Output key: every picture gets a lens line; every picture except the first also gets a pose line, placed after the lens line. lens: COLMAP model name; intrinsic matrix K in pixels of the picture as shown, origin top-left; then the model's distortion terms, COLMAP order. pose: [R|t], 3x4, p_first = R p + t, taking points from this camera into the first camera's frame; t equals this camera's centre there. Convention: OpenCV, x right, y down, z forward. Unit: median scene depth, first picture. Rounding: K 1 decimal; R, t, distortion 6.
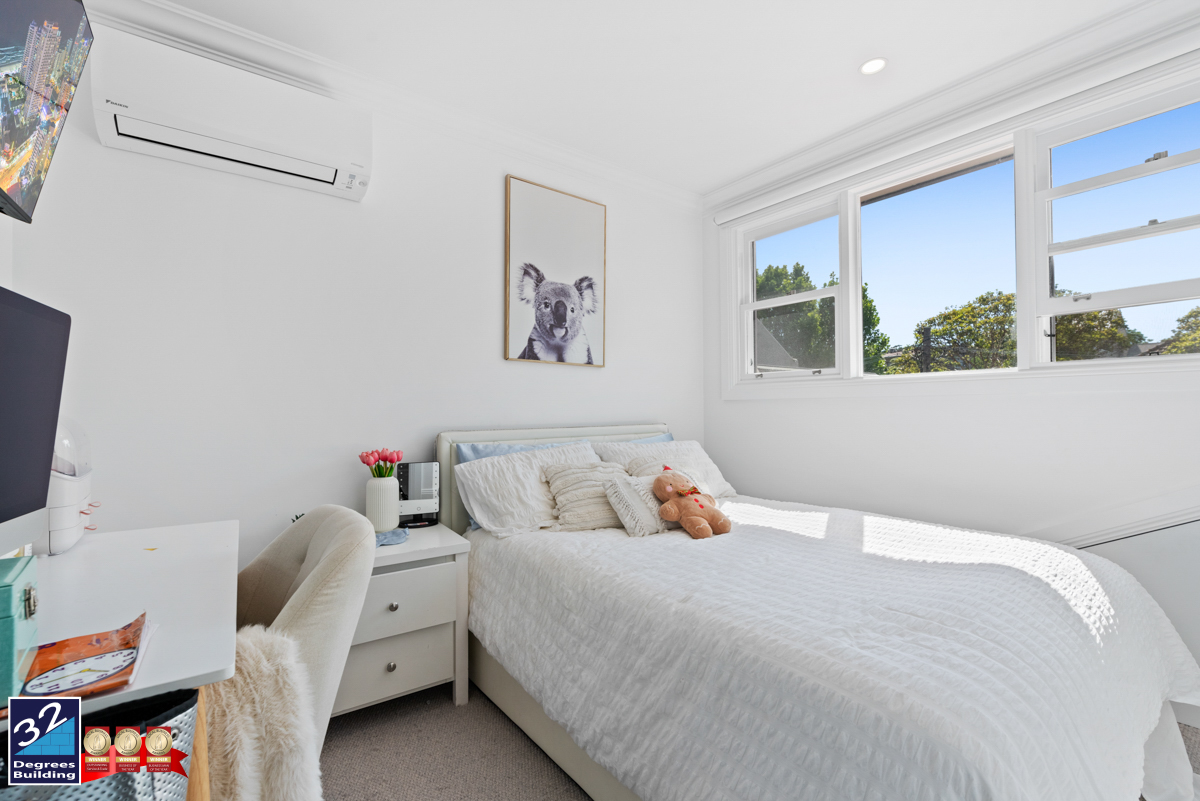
lens RADIAL K [[517.6, 0, 593.8], [0, 517.6, 399.8], [0, 0, 1]] dist [0.000019, 0.000409]
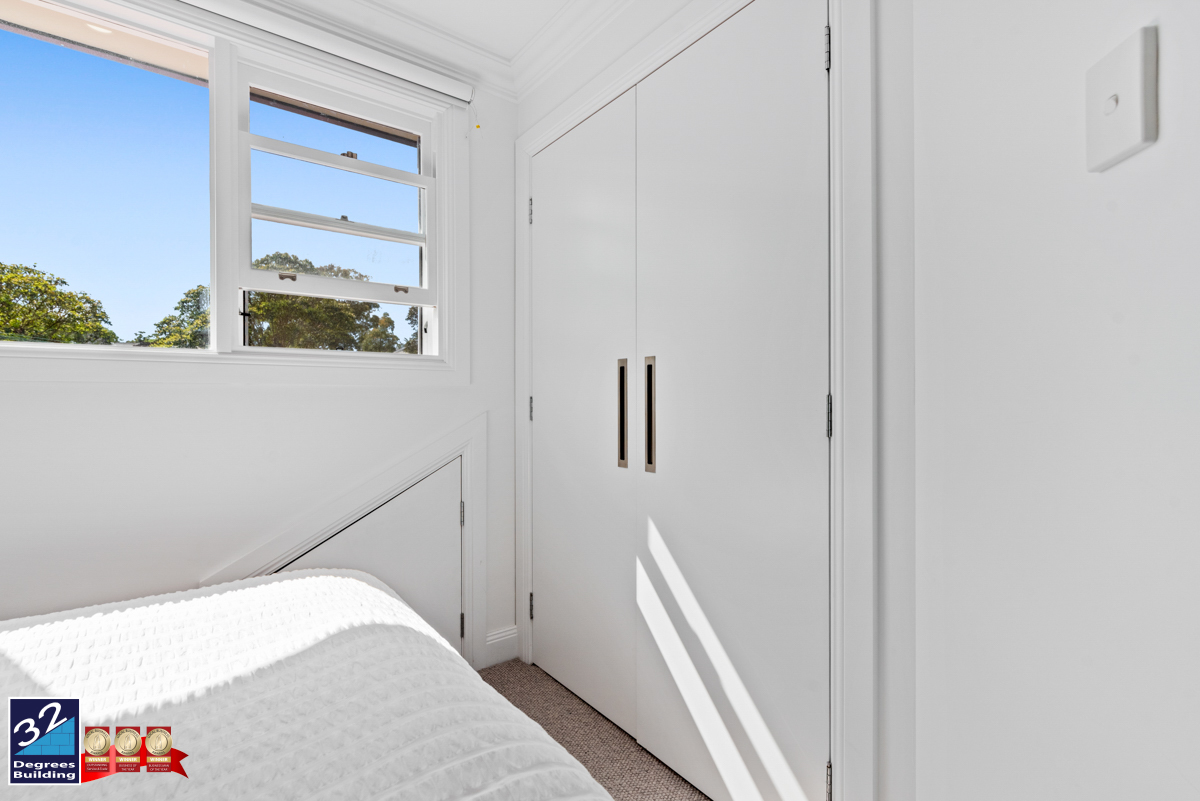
lens RADIAL K [[517.6, 0, 591.8], [0, 517.6, 402.9], [0, 0, 1]] dist [0.000019, 0.000409]
pose [[0.003269, -0.001764, 0.999993, 0.046854], [-0.014202, 0.999898, 0.001810, 0.005726], [-0.999894, -0.014207, 0.003244, 0.333234]]
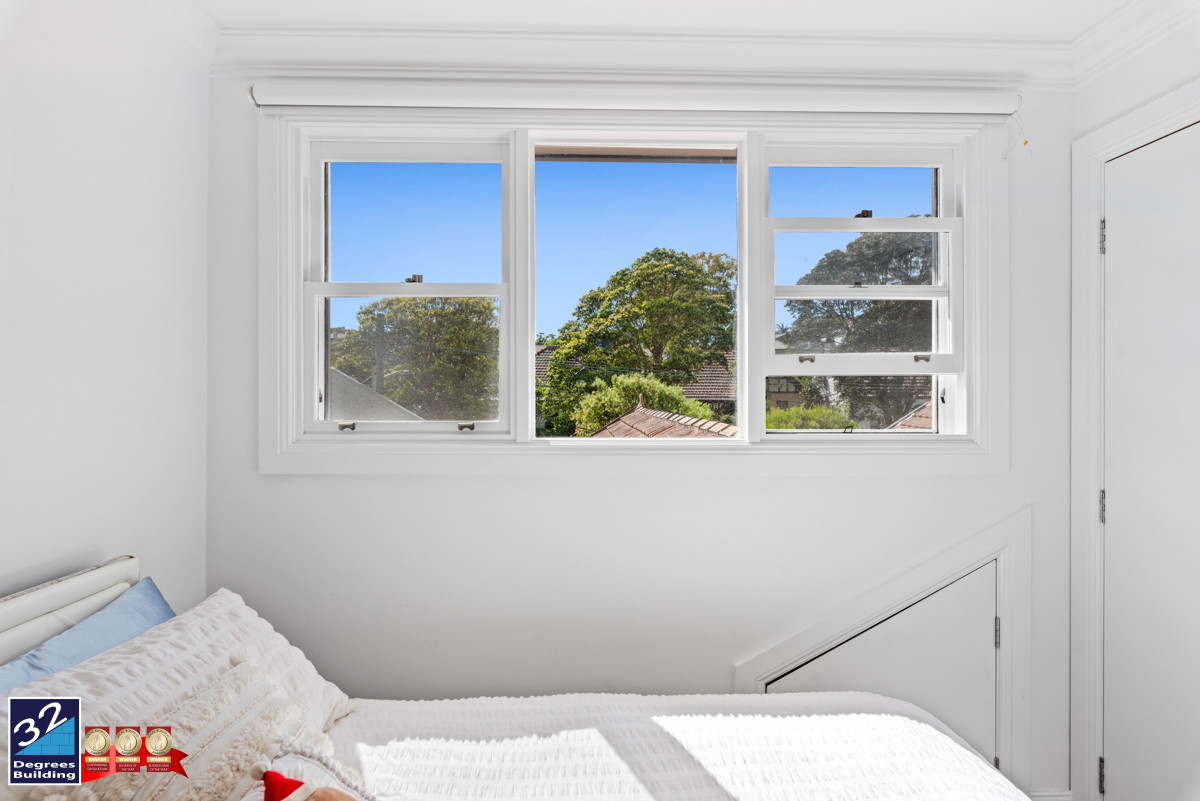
lens RADIAL K [[622.3, 0, 605.7], [0, 622.3, 397.3], [0, 0, 1]] dist [-0.003008, 0.000623]
pose [[0.574401, 0.000976, 0.818574, -0.046911], [-0.016308, 0.999814, 0.010252, -0.096944], [-0.818412, -0.019238, 0.574310, 0.477885]]
